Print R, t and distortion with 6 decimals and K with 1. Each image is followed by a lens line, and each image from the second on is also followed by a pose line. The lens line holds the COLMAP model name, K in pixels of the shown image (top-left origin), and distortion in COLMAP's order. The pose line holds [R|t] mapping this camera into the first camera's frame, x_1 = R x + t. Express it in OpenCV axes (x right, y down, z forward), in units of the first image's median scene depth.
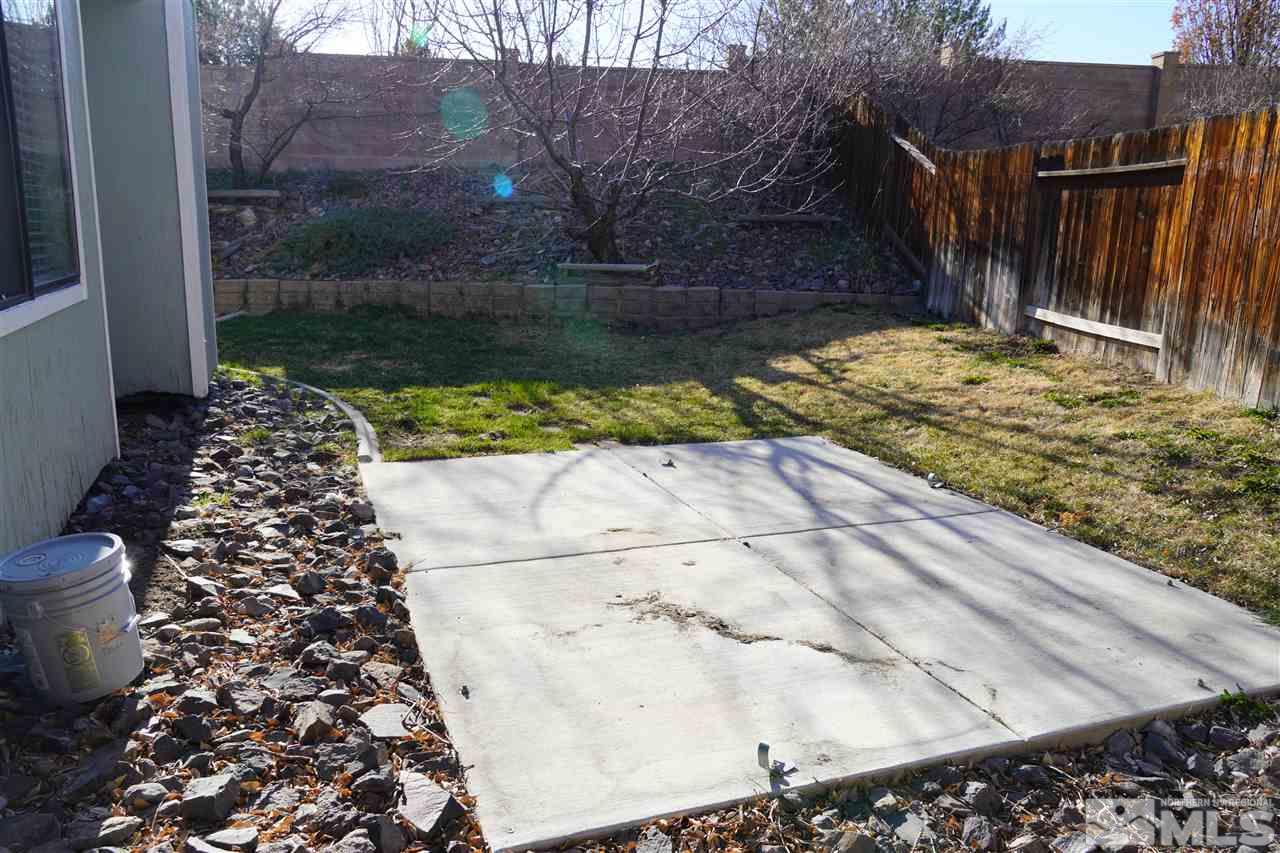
lens RADIAL K [[962.5, 0, 638.5], [0, 962.5, 430.0], [0, 0, 1]] dist [-0.052546, 0.069292]
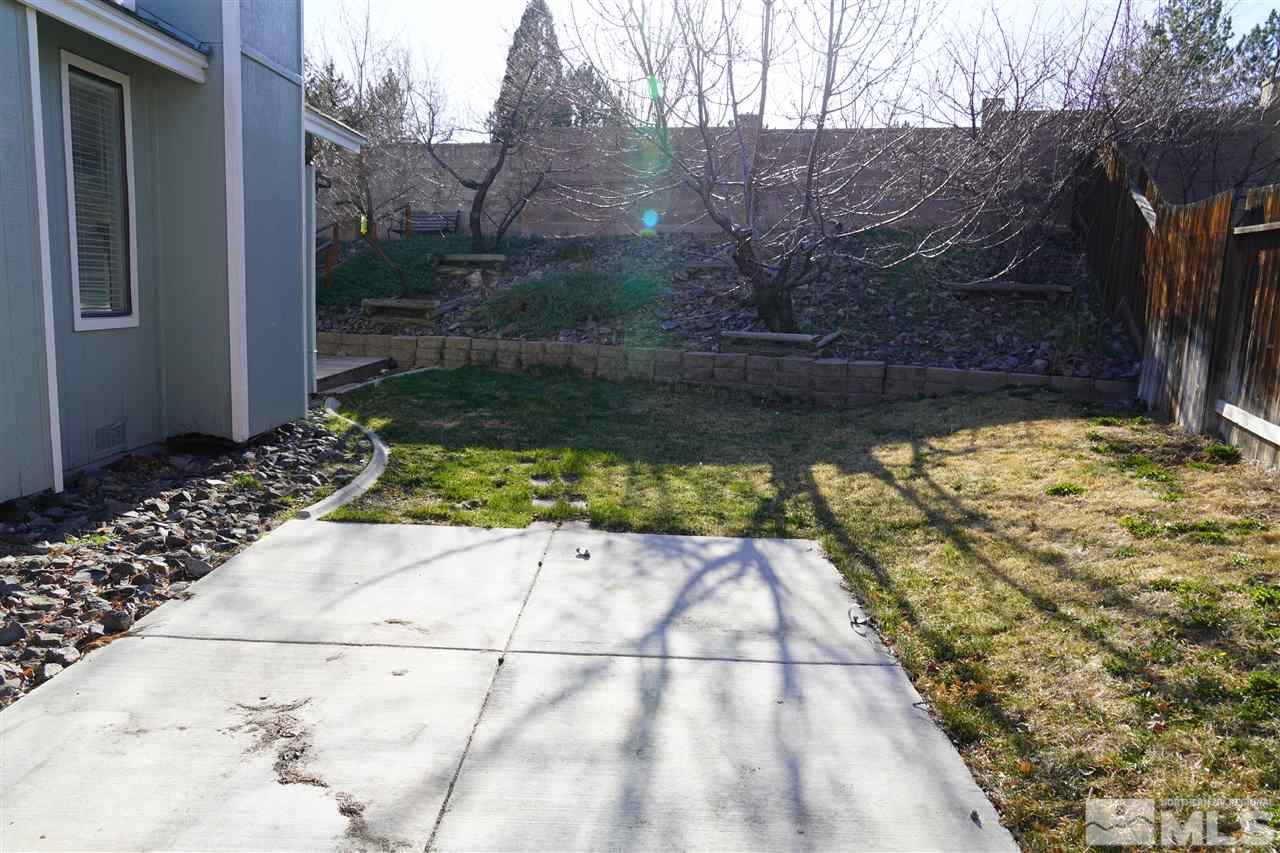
lens RADIAL K [[962.5, 0, 638.5], [0, 962.5, 430.0], [0, 0, 1]] dist [-0.052546, 0.069292]
pose [[0.931657, 0.064760, -0.357520, 0.379360], [-0.089453, 0.994583, -0.052950, -0.035266], [0.352155, 0.081312, 0.932403, 0.182444]]
